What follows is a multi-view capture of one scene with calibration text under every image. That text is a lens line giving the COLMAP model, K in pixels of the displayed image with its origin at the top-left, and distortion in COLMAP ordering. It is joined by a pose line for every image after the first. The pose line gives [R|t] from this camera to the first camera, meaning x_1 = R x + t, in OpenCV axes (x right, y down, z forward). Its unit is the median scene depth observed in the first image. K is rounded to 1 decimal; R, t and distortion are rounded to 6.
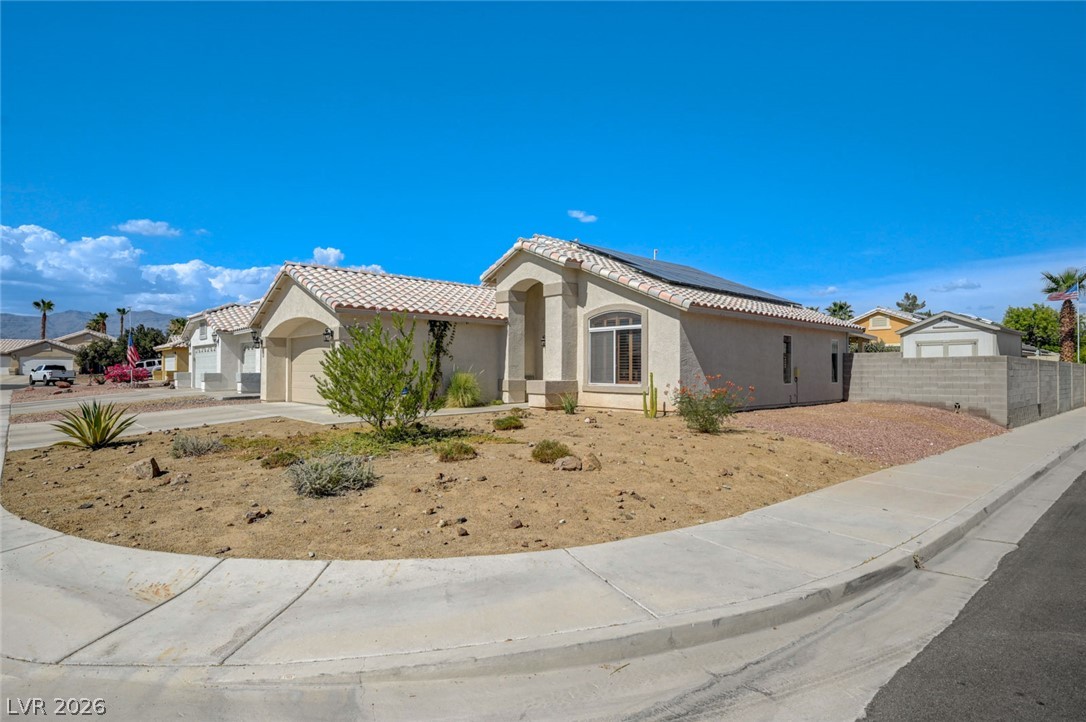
lens RADIAL K [[574.6, 0, 543.4], [0, 574.6, 365.1], [0, 0, 1]] dist [0.006038, 0.000181]
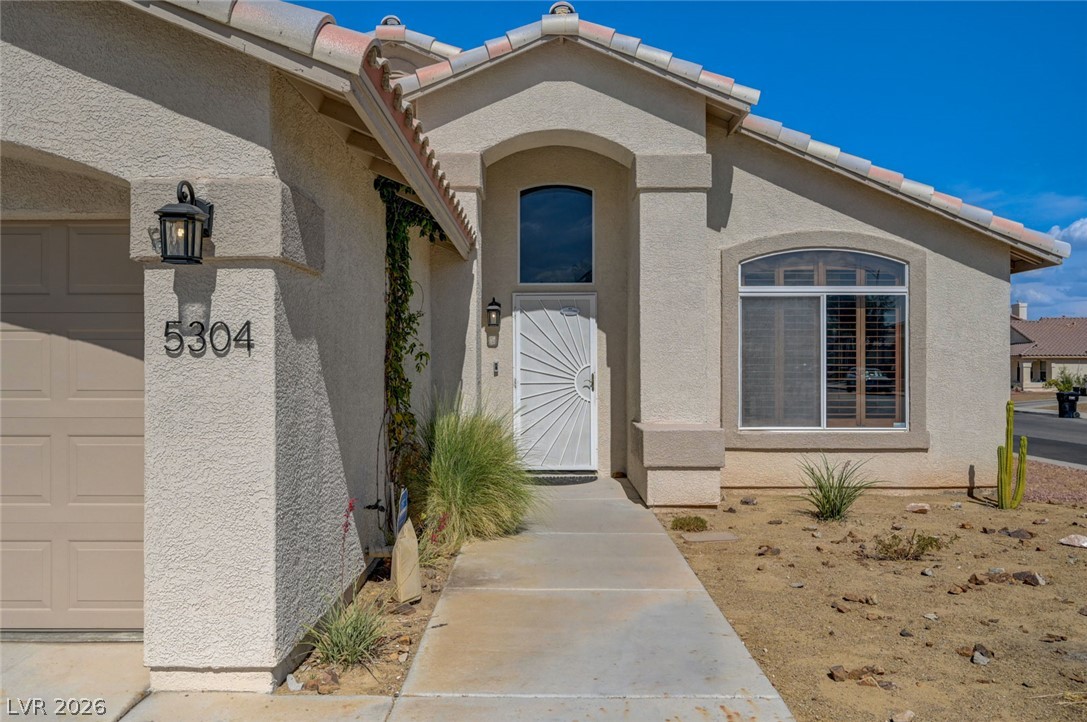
lens RADIAL K [[873.1, 0, 544.2], [0, 873.1, 364.8], [0, 0, 1]] dist [-0.003727, 0.005062]
pose [[0.679009, -0.000725, 0.734130, -0.444344], [-0.005476, 0.999967, 0.006052, -0.013894], [-0.734110, -0.008130, 0.678982, 0.696450]]
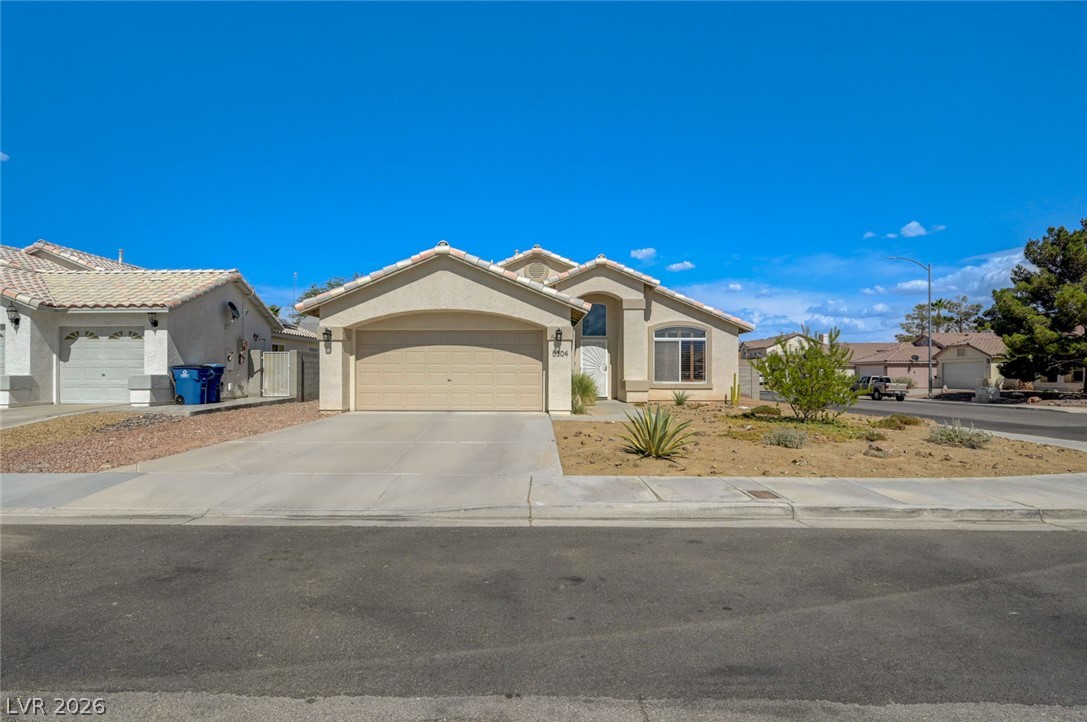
lens RADIAL K [[569.4, 0, 533.6], [0, 569.4, 376.1], [0, 0, 1]] dist [-0.003188, -0.001463]
pose [[0.676501, -0.004865, 0.736425, -1.009245], [-0.007689, 0.999877, 0.013669, 0.003767], [-0.736401, -0.014909, 0.676381, 0.355584]]
